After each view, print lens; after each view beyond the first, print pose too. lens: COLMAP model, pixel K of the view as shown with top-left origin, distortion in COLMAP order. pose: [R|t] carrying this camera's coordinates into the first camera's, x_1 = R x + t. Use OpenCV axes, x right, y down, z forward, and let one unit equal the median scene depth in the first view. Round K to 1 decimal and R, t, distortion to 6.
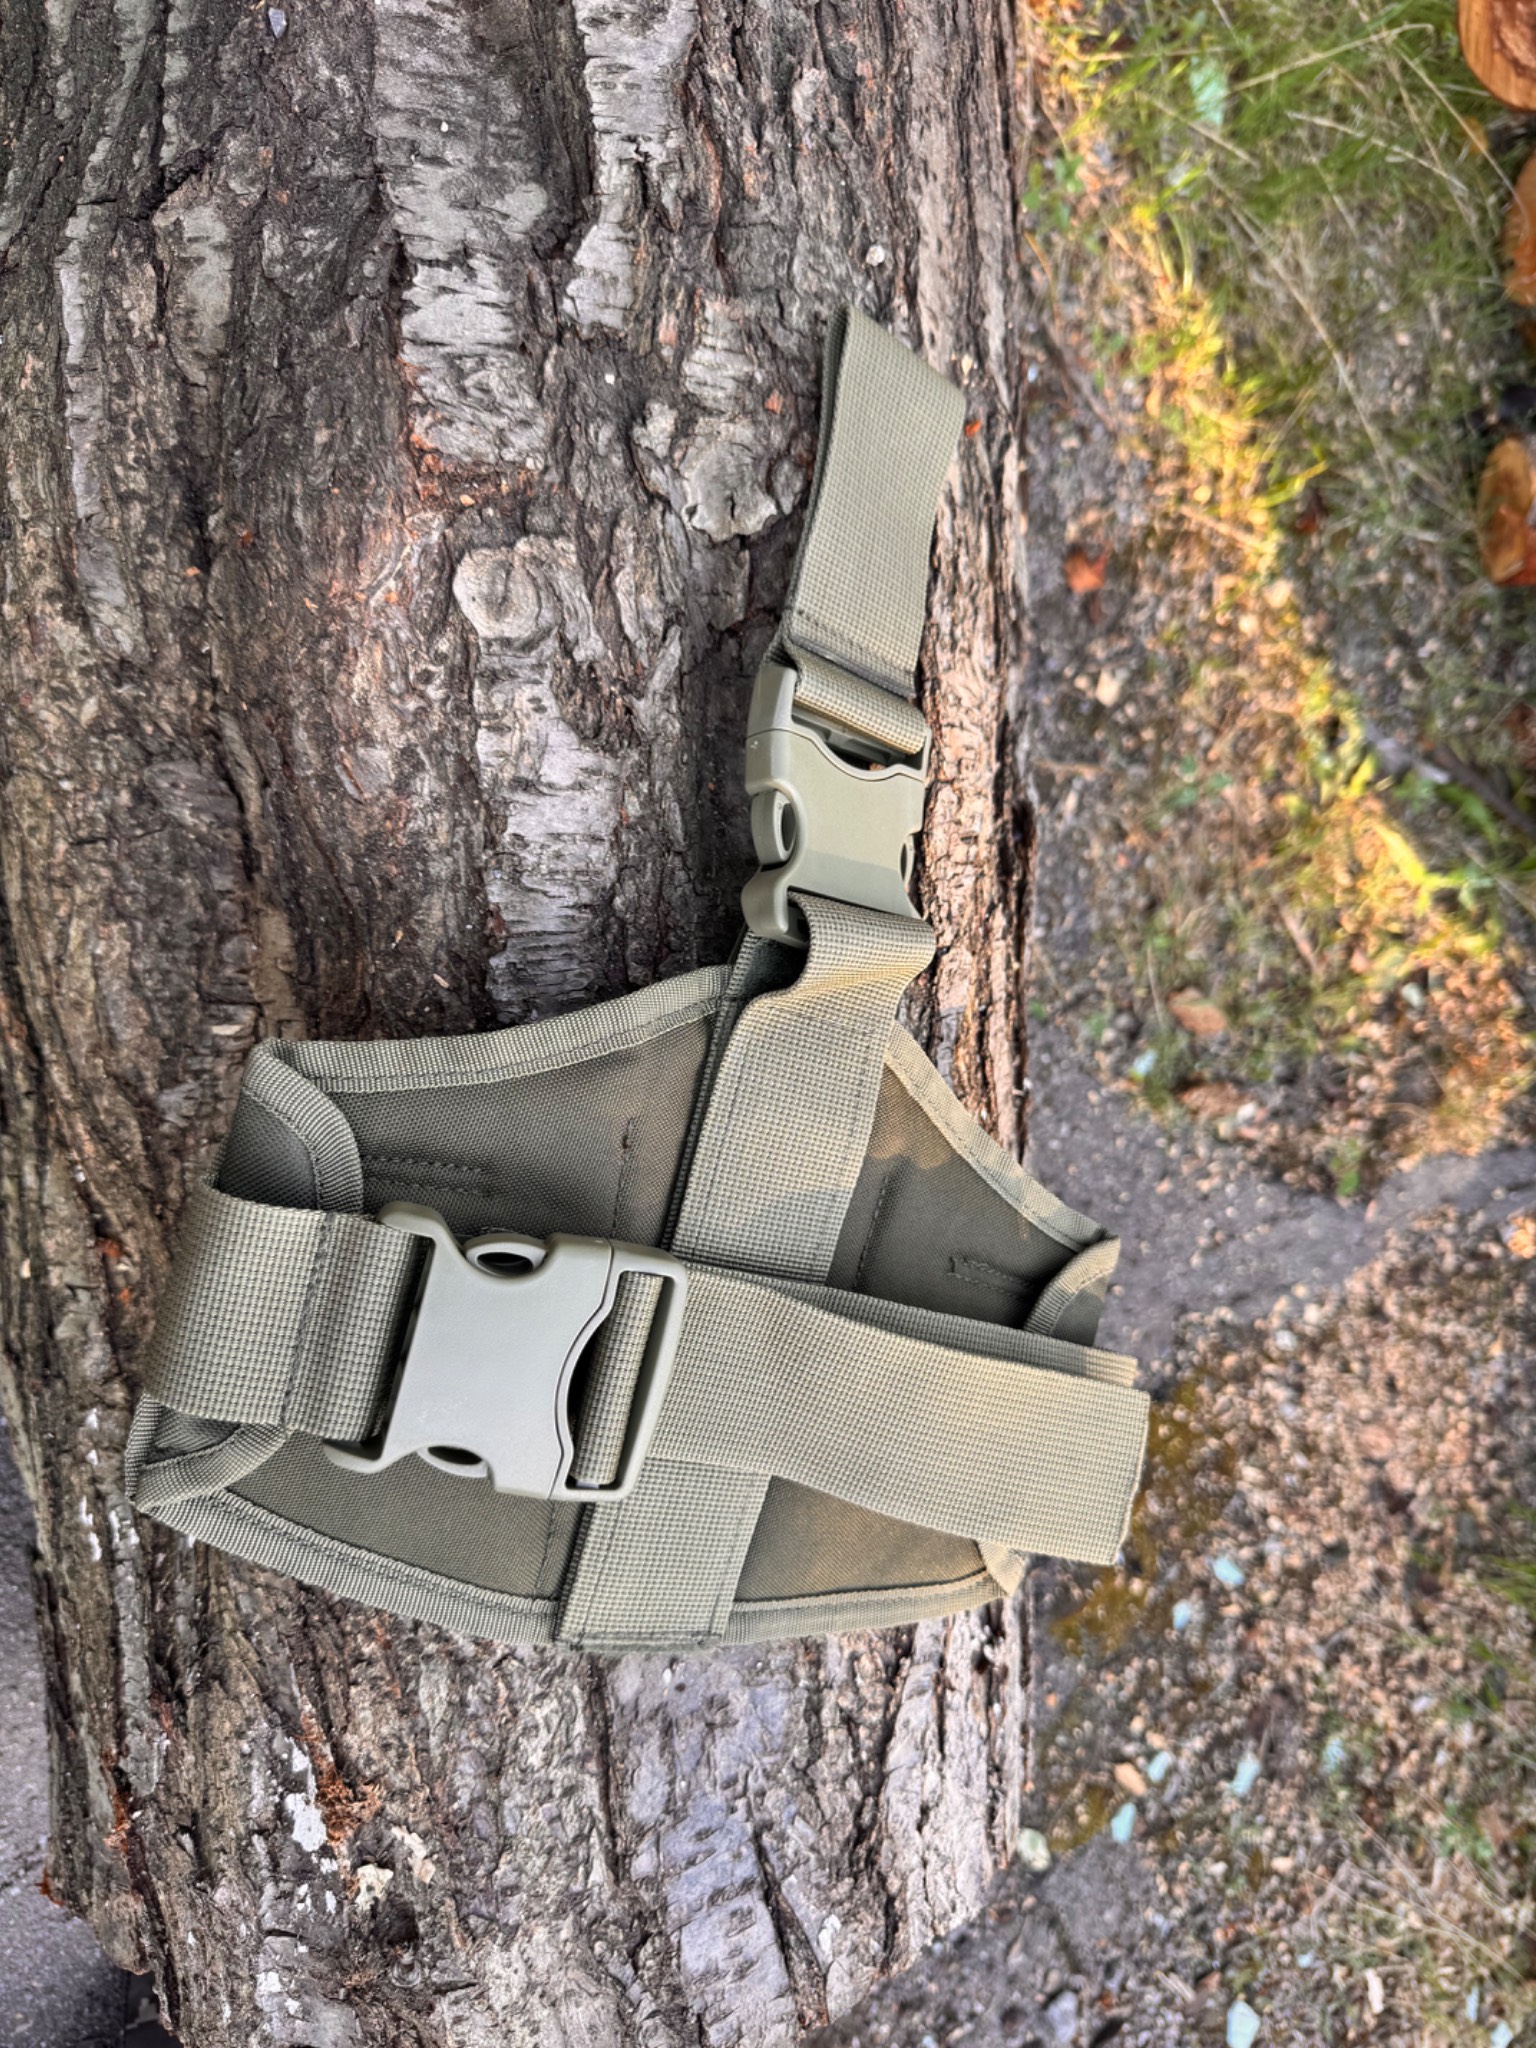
lens RADIAL K [[1535.5, 0, 768.0], [0, 1535.5, 1024.0], [0, 0, 1]] dist [-0.026949, 0.004549]
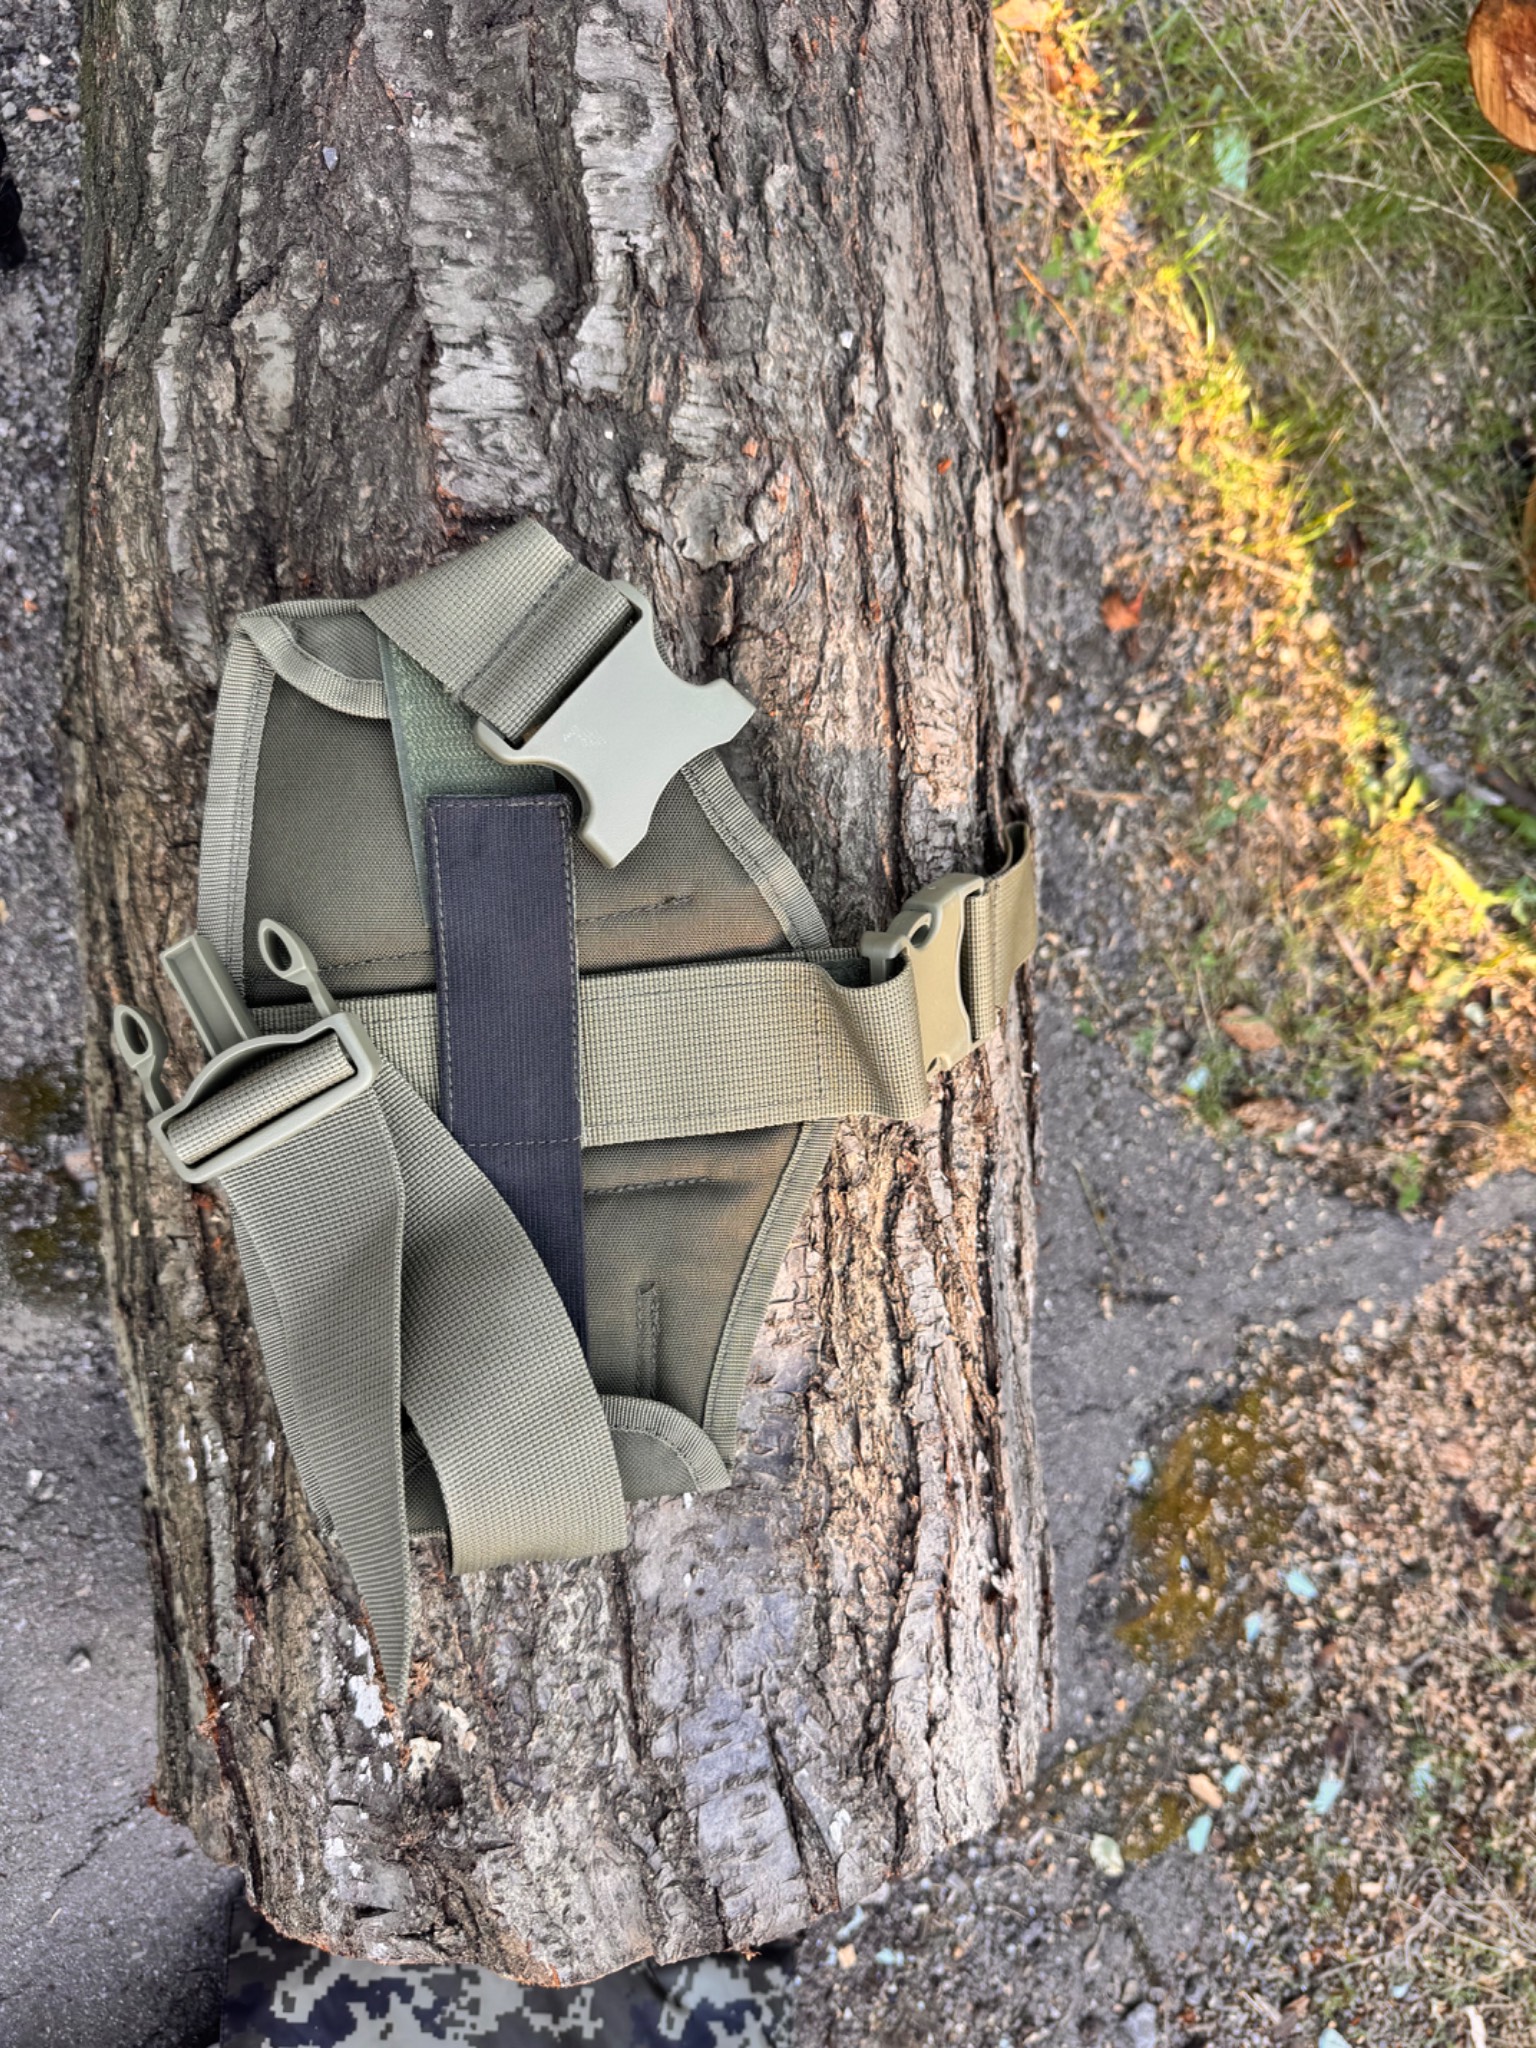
lens RADIAL K [[1530.8, 0, 751.1], [0, 1530.8, 1025.9], [0, 0, 1]] dist [-0.020649, -0.000393]
pose [[0.995882, -0.021668, -0.088031, 0.083172], [0.017359, 0.998627, -0.049424, 0.076759], [0.088981, 0.047693, 0.994891, -0.113381]]
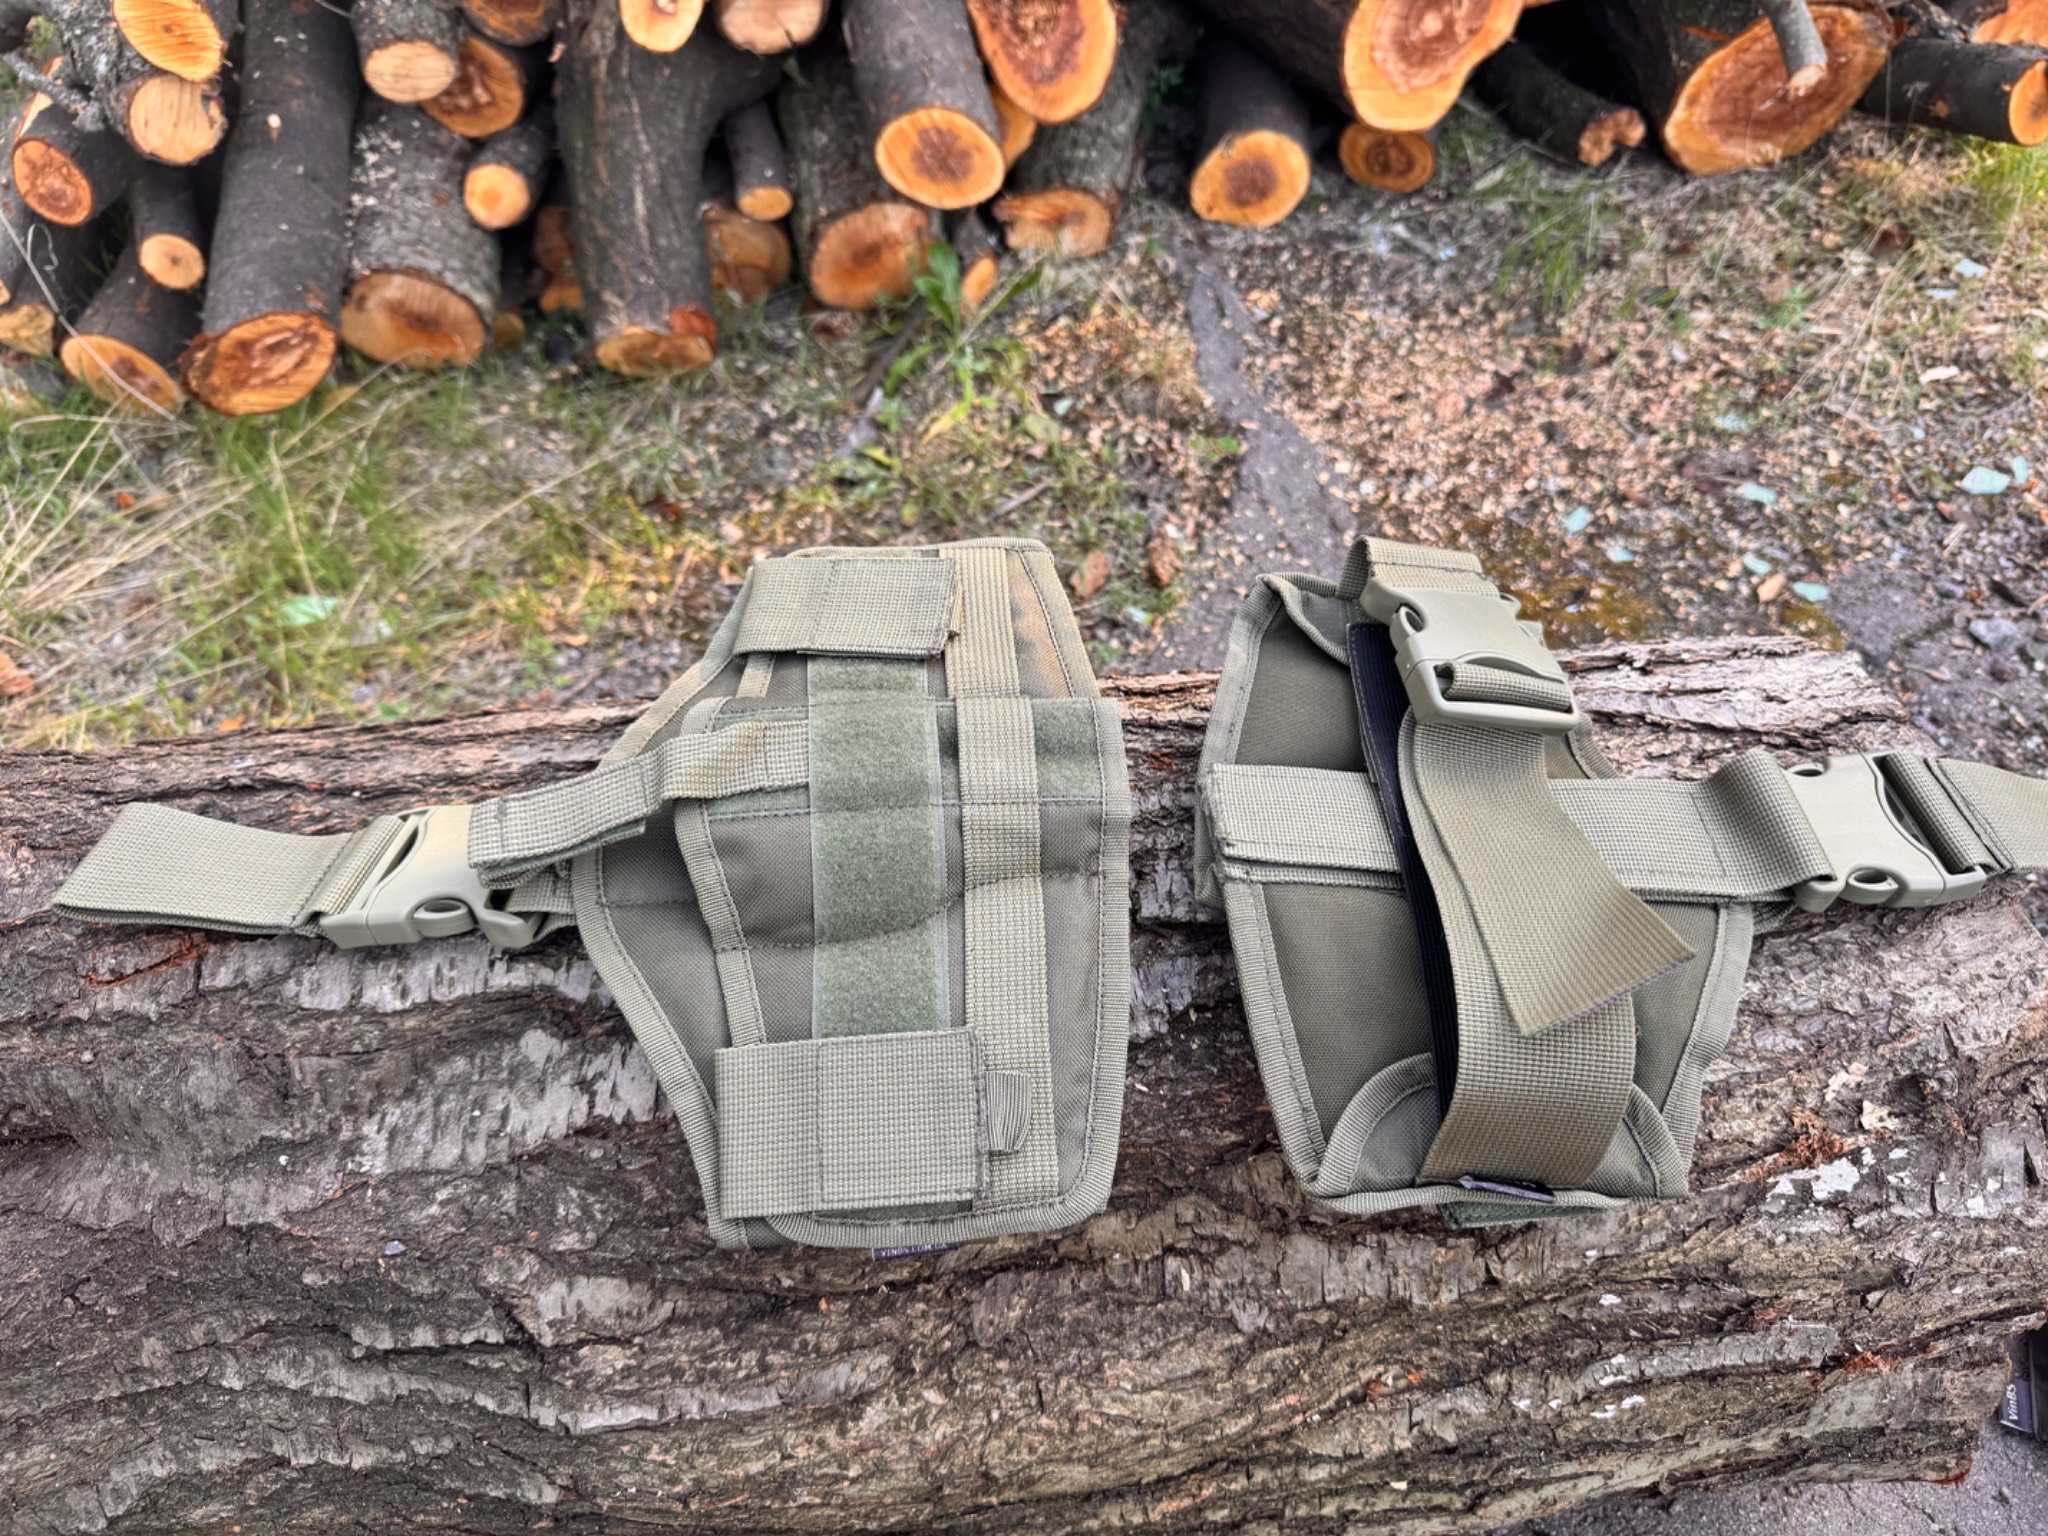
lens RADIAL K [[1530.8, 0, 1023.9], [0, 1530.8, 769.1], [0, 0, 1]] dist [-0.020649, -0.000393]
pose [[-0.048602, -0.982959, 0.177286, -0.150351], [0.997704, -0.056156, -0.037845, -0.051765], [0.047156, 0.175039, 0.983431, -0.254832]]
